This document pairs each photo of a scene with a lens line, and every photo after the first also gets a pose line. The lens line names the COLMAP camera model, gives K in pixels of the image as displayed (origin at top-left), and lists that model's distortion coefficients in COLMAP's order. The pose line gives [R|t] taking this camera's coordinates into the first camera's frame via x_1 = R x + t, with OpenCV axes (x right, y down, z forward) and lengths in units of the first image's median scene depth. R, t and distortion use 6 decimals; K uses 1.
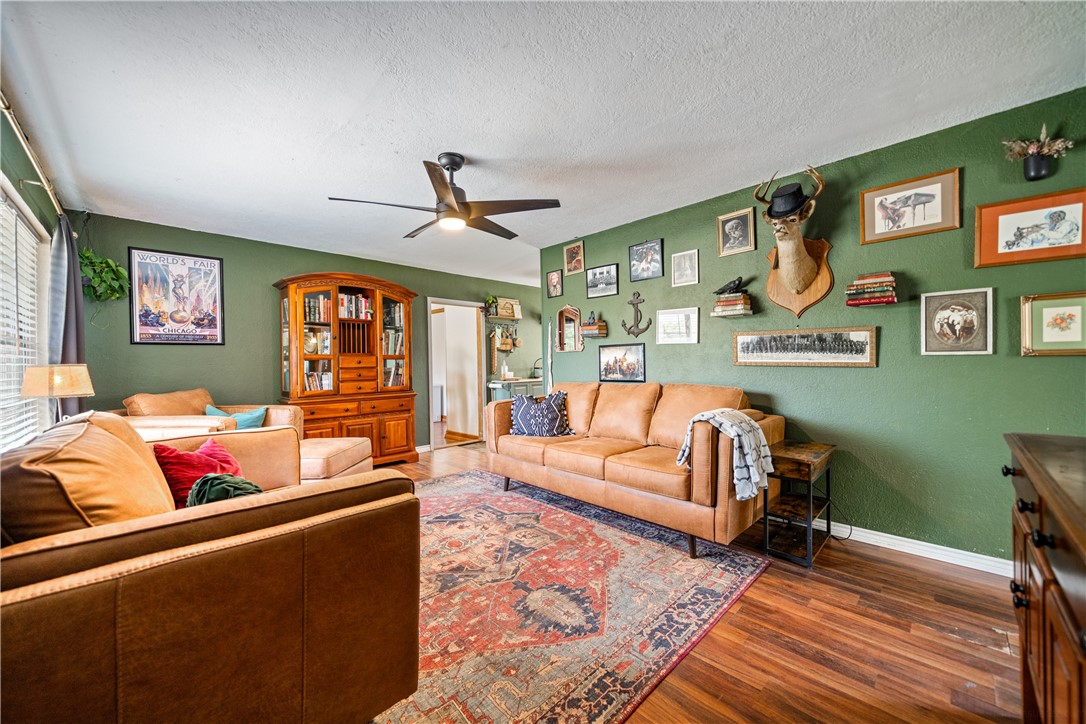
lens RADIAL K [[405.9, 0, 545.8], [0, 405.9, 363.7], [0, 0, 1]] dist [-0.006887, -0.000140]
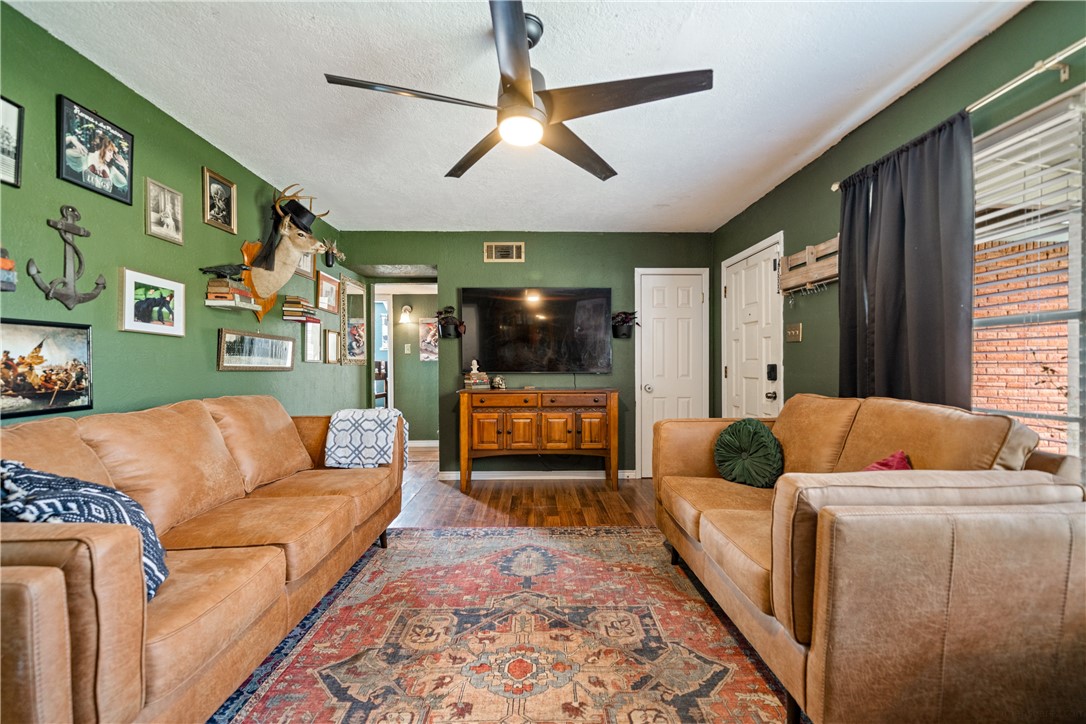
lens RADIAL K [[459.9, 0, 543.2], [0, 459.9, 364.9], [0, 0, 1]] dist [0.001226, 0.000073]
pose [[-0.730578, 0.012753, 0.682710, -0.740518], [0.013951, 0.999896, -0.003748, 0.006582], [-0.682687, 0.006786, -0.730680, 1.520843]]
